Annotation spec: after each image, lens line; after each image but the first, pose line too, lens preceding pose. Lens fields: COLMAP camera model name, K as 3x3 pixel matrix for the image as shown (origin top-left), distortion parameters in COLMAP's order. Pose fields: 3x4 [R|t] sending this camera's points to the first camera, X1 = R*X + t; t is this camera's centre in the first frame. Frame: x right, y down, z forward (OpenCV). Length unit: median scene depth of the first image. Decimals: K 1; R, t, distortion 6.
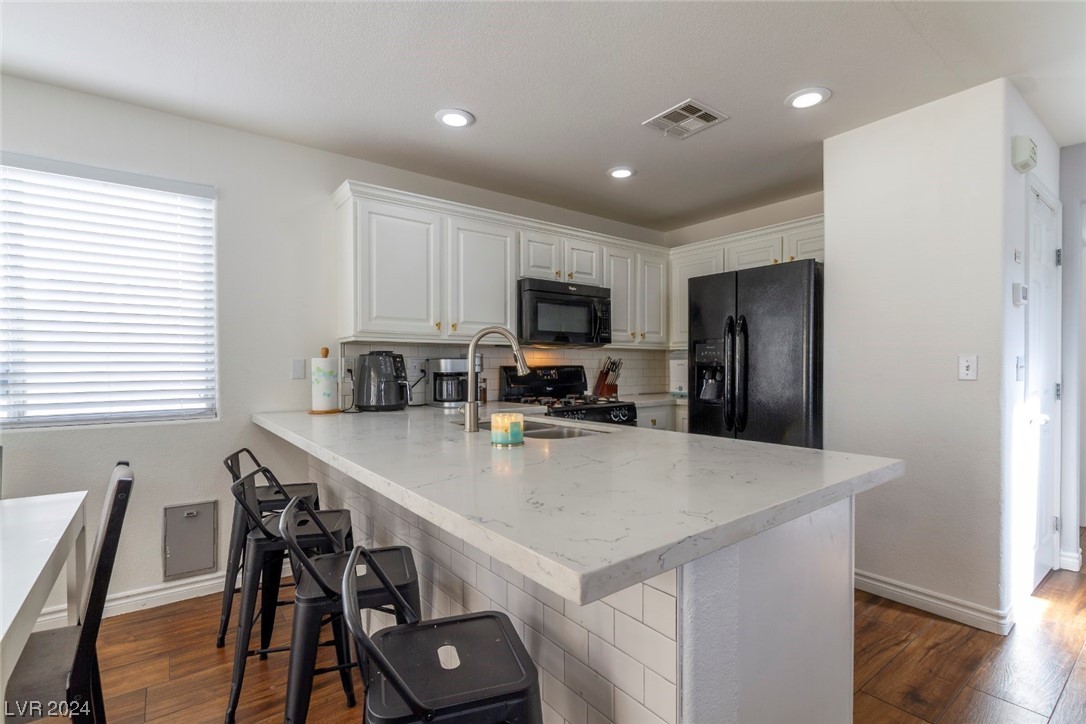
lens RADIAL K [[503.3, 0, 540.7], [0, 503.3, 366.4], [0, 0, 1]] dist [0.000926, 0.000025]
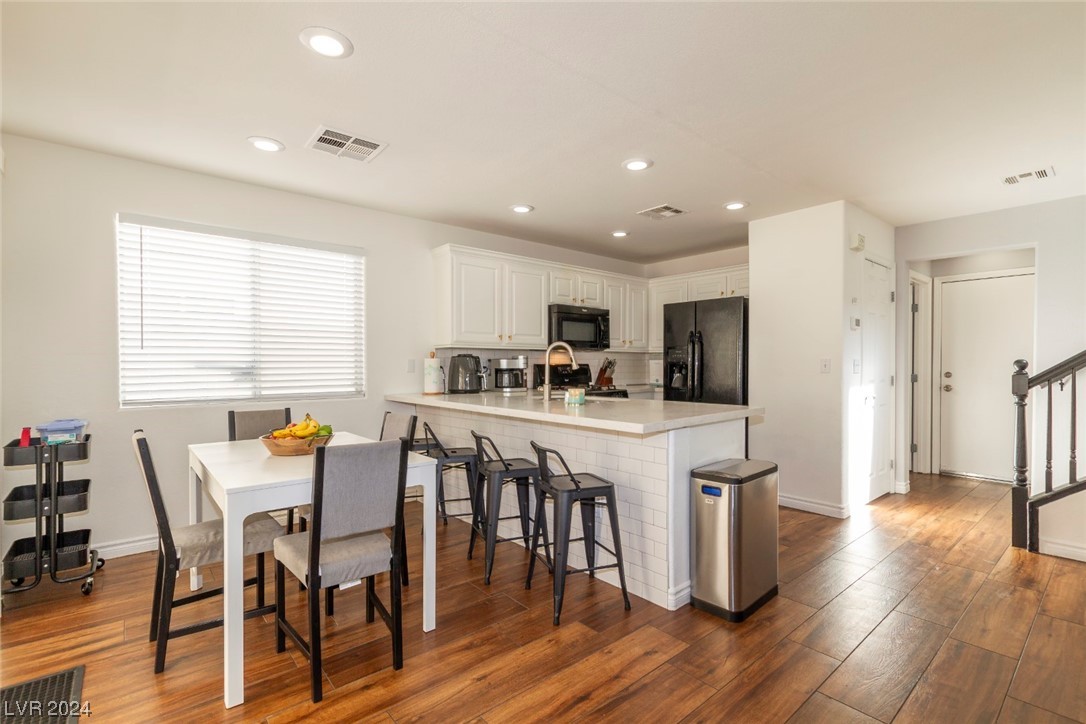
lens RADIAL K [[501.4, 0, 543.0], [0, 501.4, 362.0], [0, 0, 1]] dist [0.001999, 0.000175]
pose [[0.998065, 0.002603, 0.062118, -0.157679], [-0.002277, 0.999983, -0.005317, 0.000959], [-0.062131, 0.005165, 0.998055, -0.463750]]
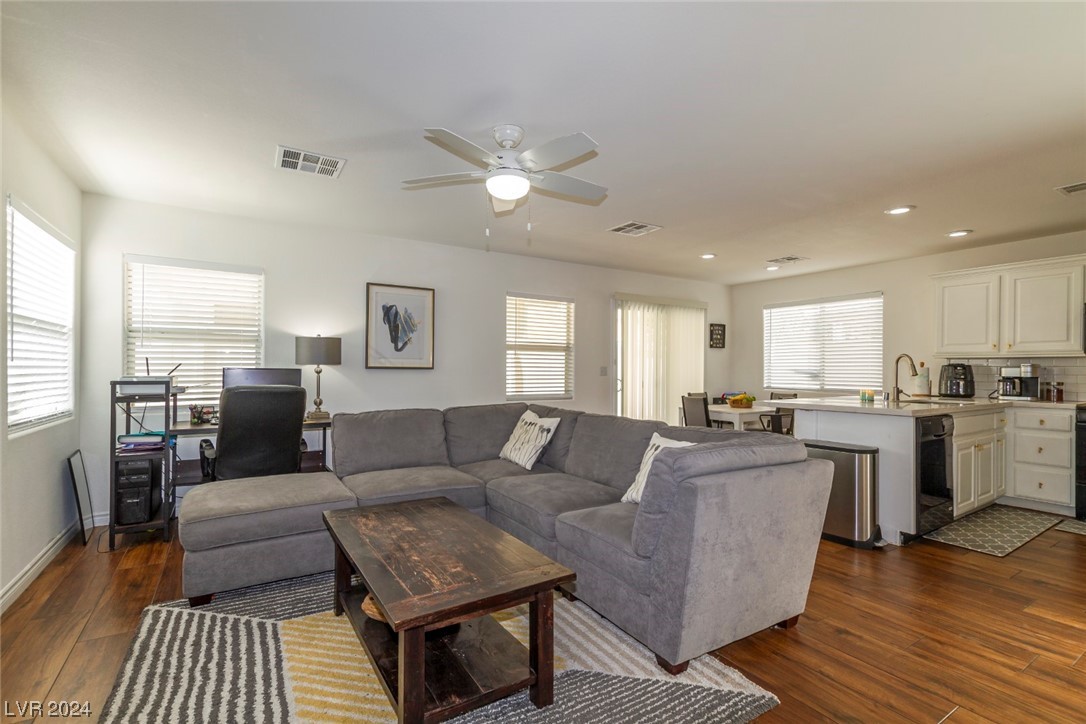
lens RADIAL K [[484.4, 0, 570.5], [0, 484.4, 370.4], [0, 0, 1]] dist [0.000873, 0.000001]
pose [[-0.042597, 0.002392, -0.999089, 1.267310], [-0.013823, 0.999900, 0.002984, 0.006640], [0.998997, 0.013937, -0.042559, -0.235791]]
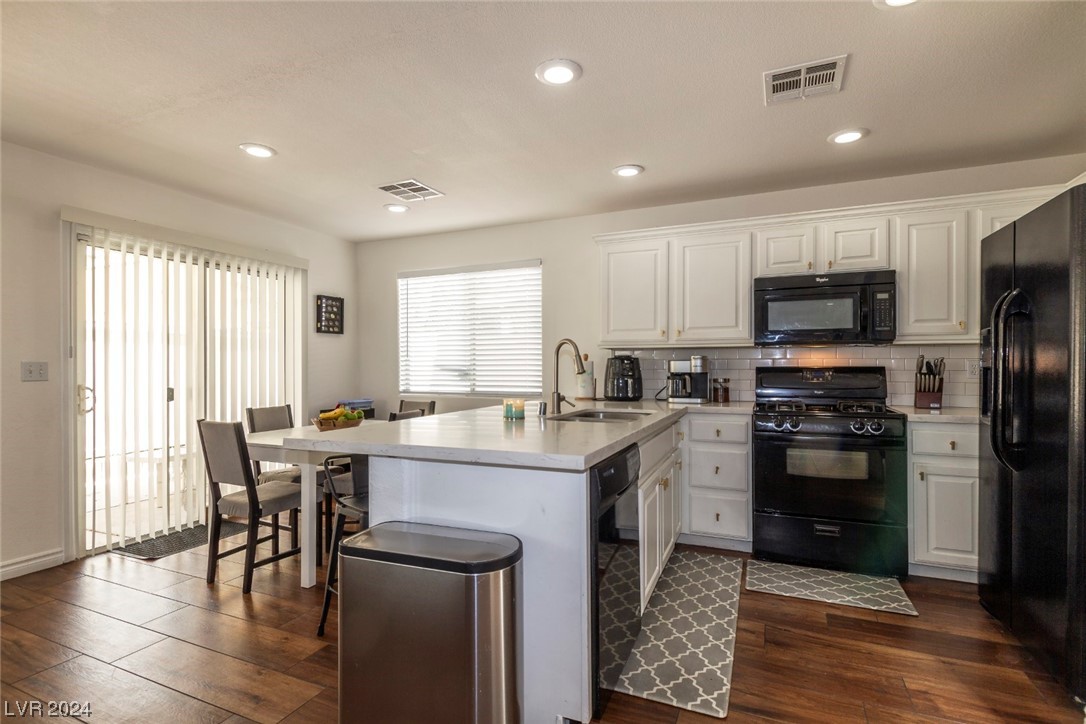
lens RADIAL K [[516.2, 0, 534.5], [0, 516.2, 368.7], [0, 0, 1]] dist [0.001396, 0.000203]
pose [[0.482182, 0.003241, -0.876065, 0.671986], [-0.004217, 0.999990, 0.001378, 0.003104], [0.876061, 0.003030, 0.482191, 0.132248]]
